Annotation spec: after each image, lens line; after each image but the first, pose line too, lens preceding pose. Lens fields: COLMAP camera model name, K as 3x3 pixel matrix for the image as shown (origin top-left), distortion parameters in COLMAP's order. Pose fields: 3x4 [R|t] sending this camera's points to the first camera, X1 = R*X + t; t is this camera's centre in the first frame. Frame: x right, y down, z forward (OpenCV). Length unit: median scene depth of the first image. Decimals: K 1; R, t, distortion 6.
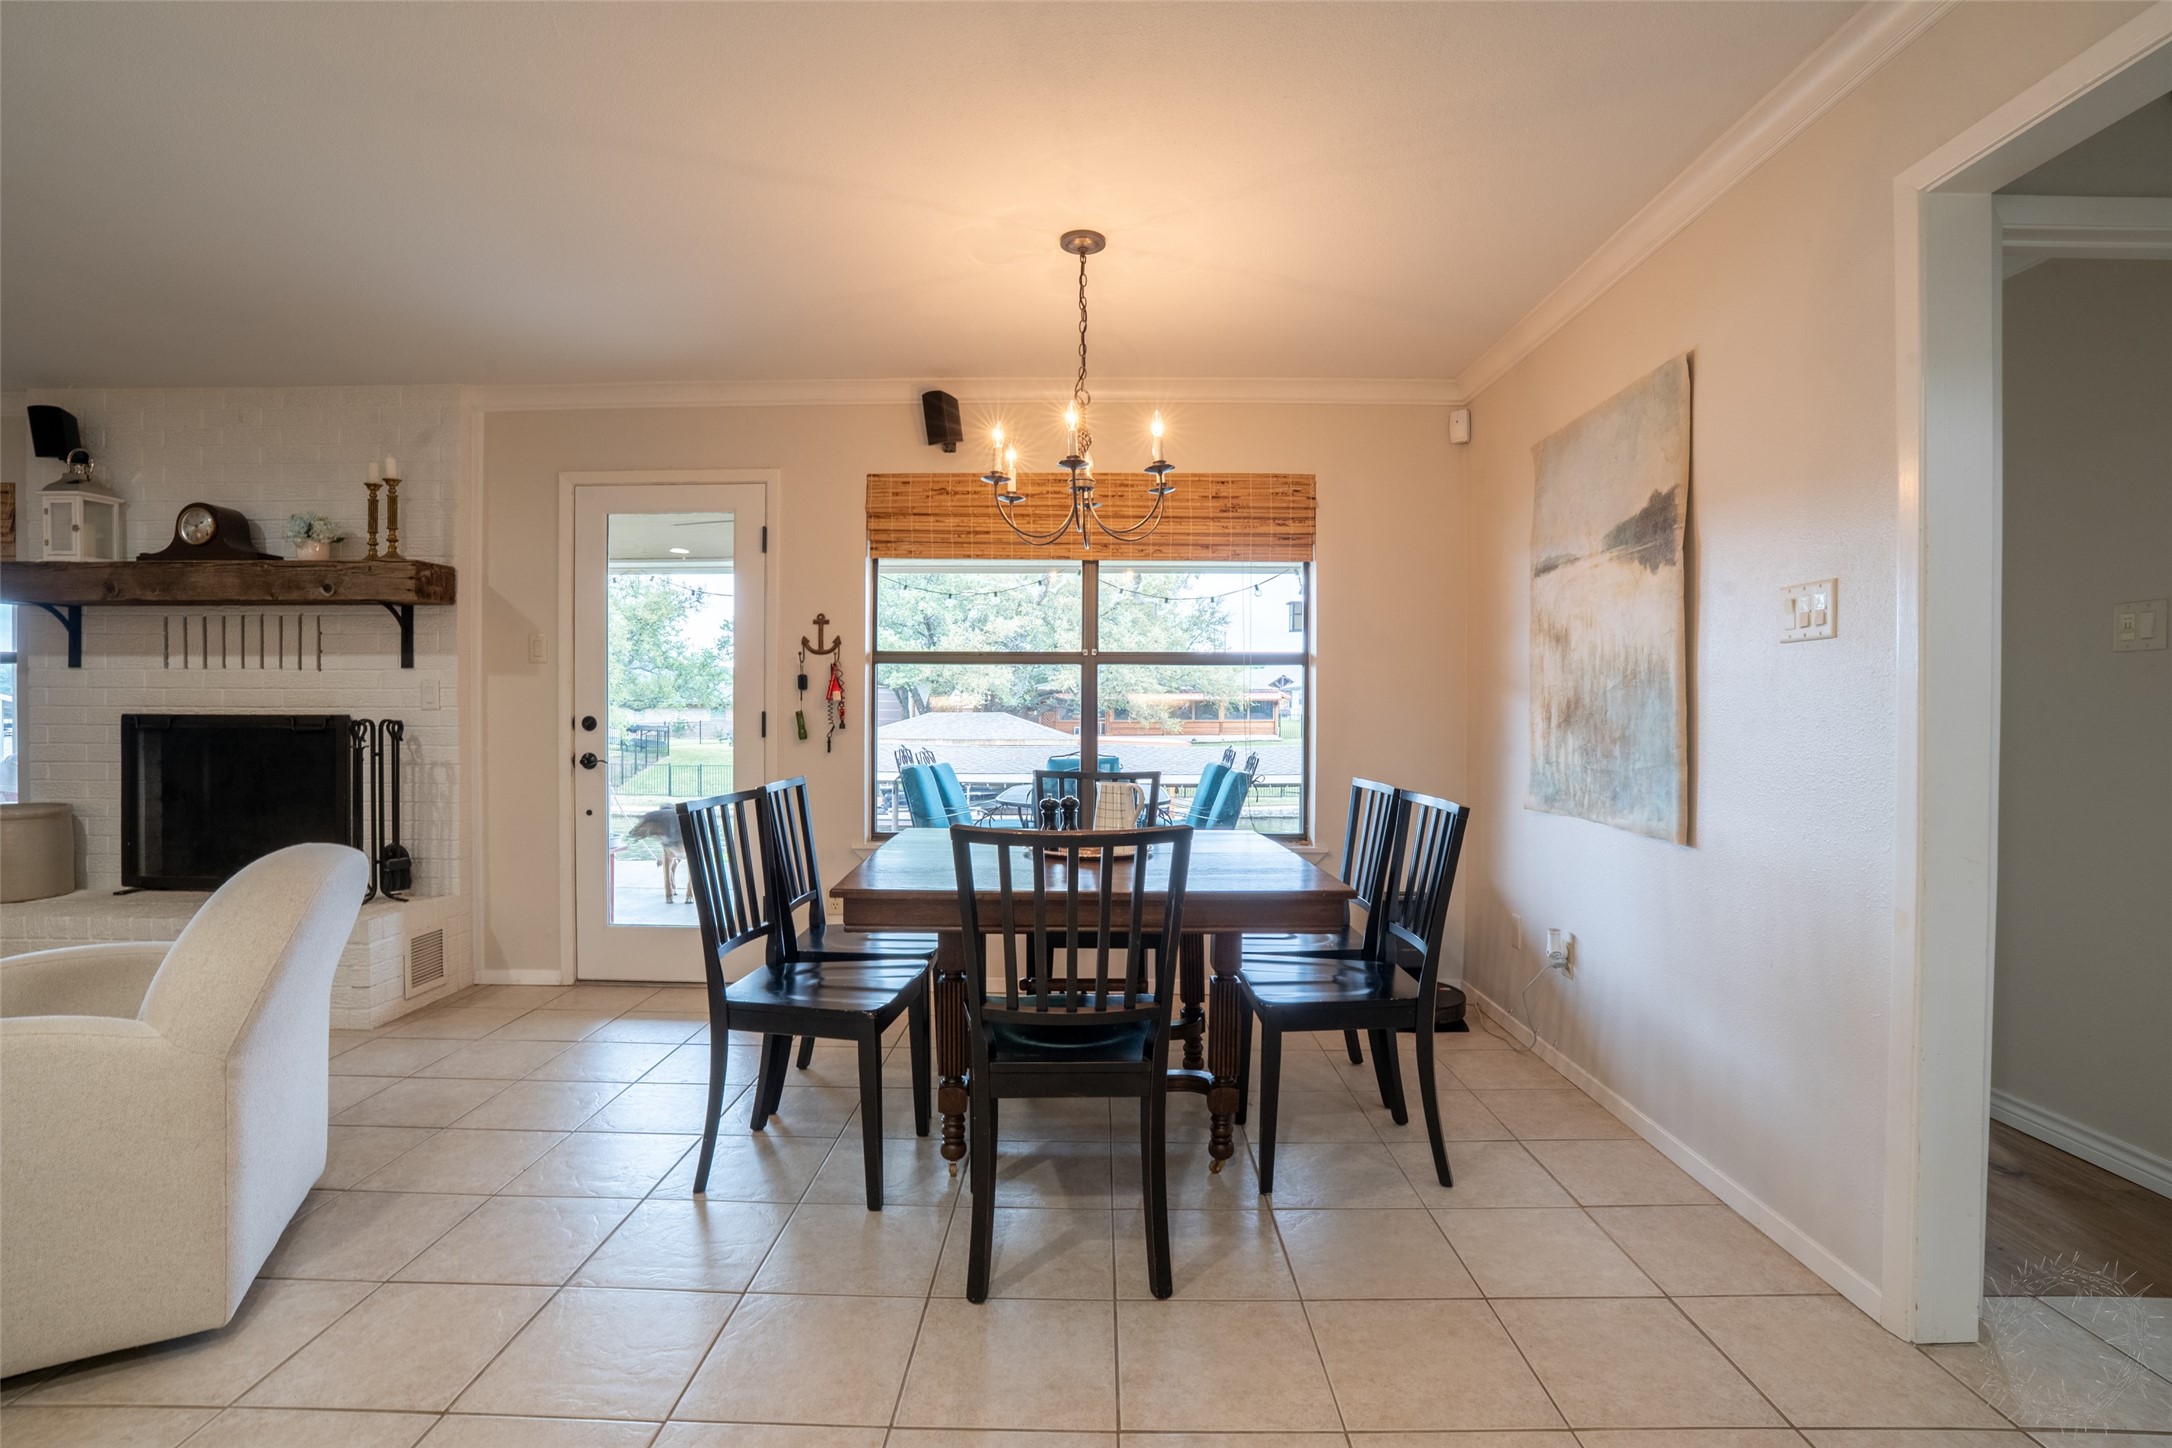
lens RADIAL K [[1009.0, 0, 1094.7], [0, 1009.0, 716.1], [0, 0, 1]] dist [-0.060595, 0.018302]
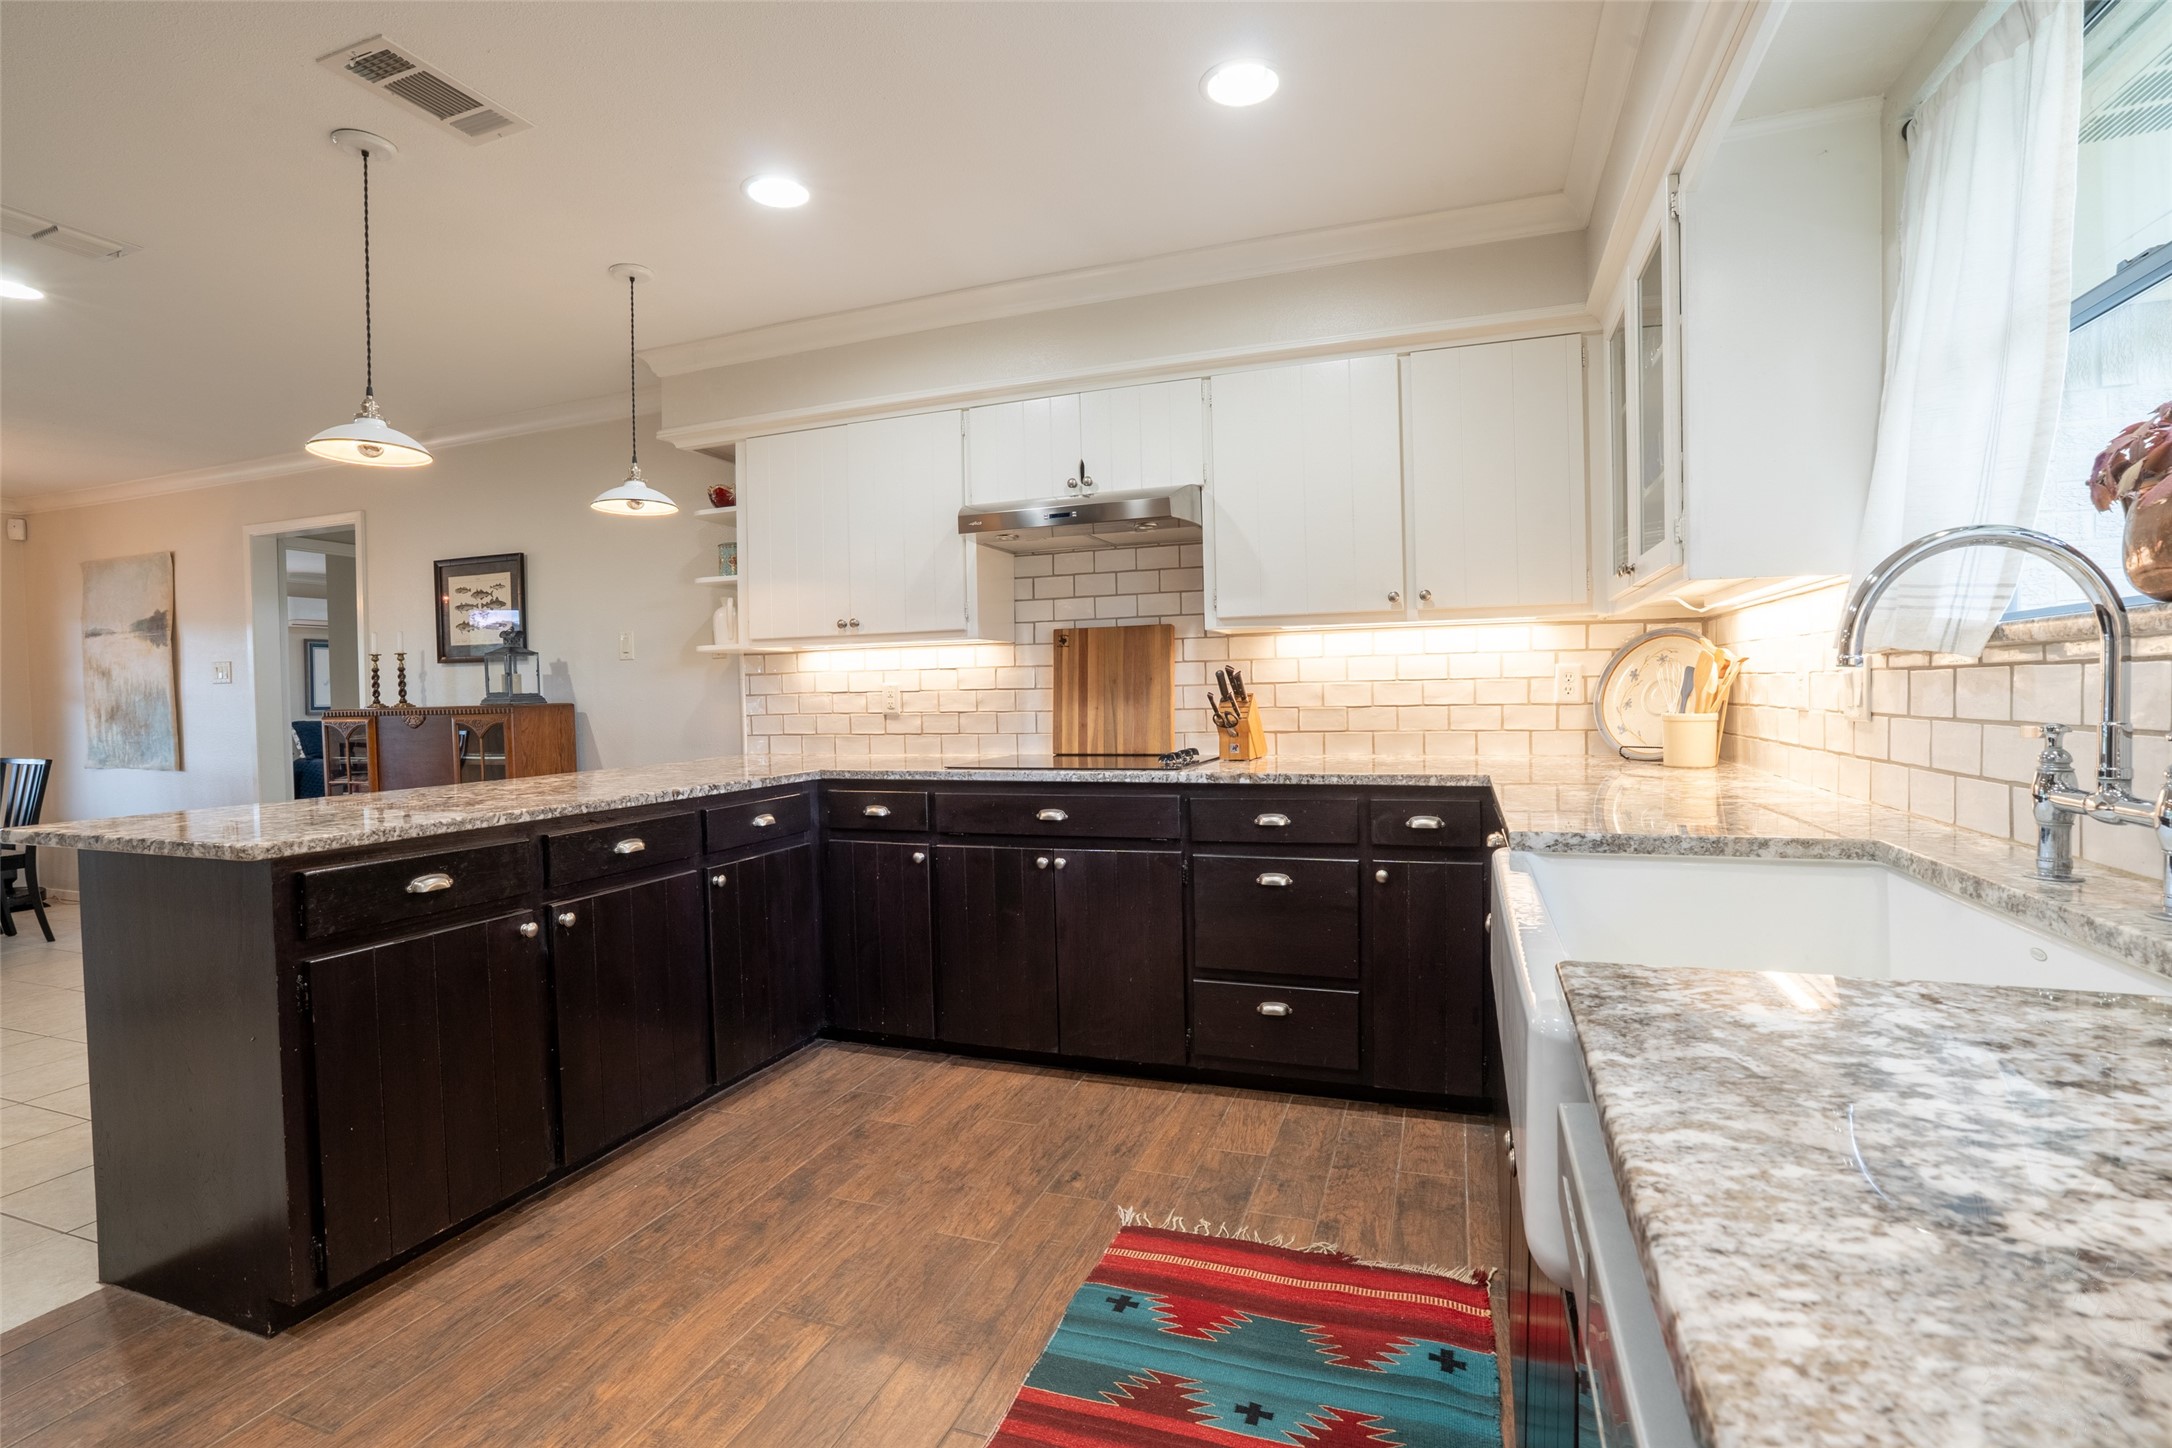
lens RADIAL K [[1009.0, 0, 1101.5], [0, 1009.0, 719.1], [0, 0, 1]] dist [-0.060595, 0.018302]
pose [[0.334757, -0.037186, 0.941571, -0.597904], [0.028457, 0.999164, 0.029344, 0.006038], [-0.941875, 0.016971, 0.335535, -1.331403]]
